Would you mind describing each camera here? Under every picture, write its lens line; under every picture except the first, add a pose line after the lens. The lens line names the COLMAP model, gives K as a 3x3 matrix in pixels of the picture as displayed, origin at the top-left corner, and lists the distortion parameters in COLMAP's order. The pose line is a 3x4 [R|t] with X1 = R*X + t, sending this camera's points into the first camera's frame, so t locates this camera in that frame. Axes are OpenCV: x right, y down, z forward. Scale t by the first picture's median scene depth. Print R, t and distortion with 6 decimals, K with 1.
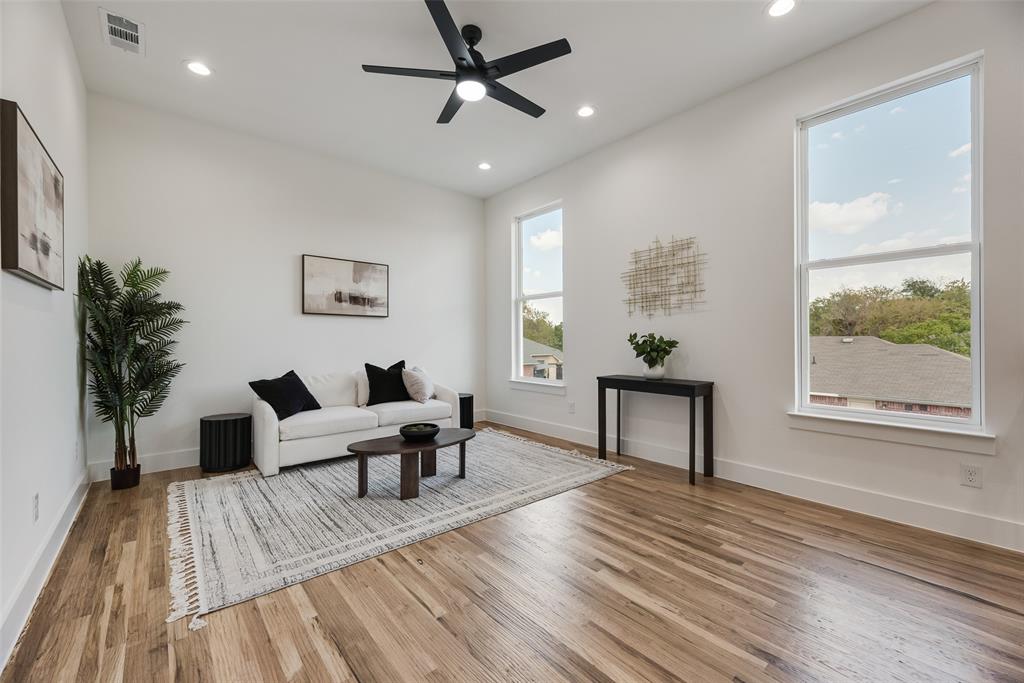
lens RADIAL K [[408.9, 0, 512.5], [0, 408.9, 341.4], [0, 0, 1]] dist [-0.002280, -0.000226]
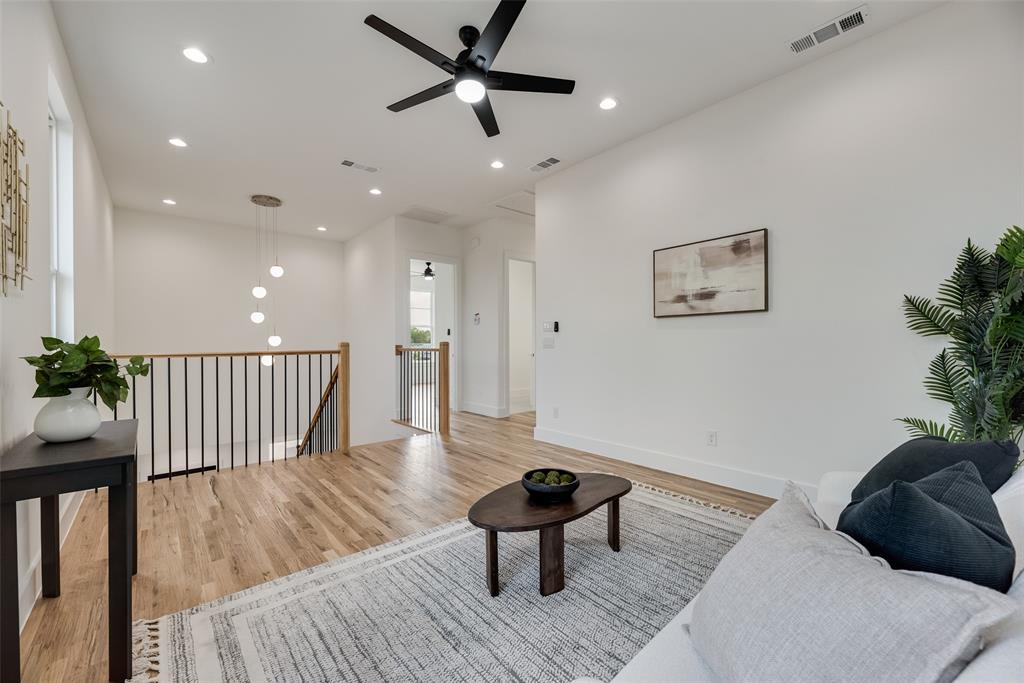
lens RADIAL K [[408.9, 0, 511.3], [0, 408.9, 344.4], [0, 0, 1]] dist [-0.002280, -0.000226]
pose [[-0.999998, 0.001915, -0.000167, -0.224865], [0.001915, 0.999998, -0.001041, -0.011868], [0.000165, -0.001042, -0.999999, 2.362938]]
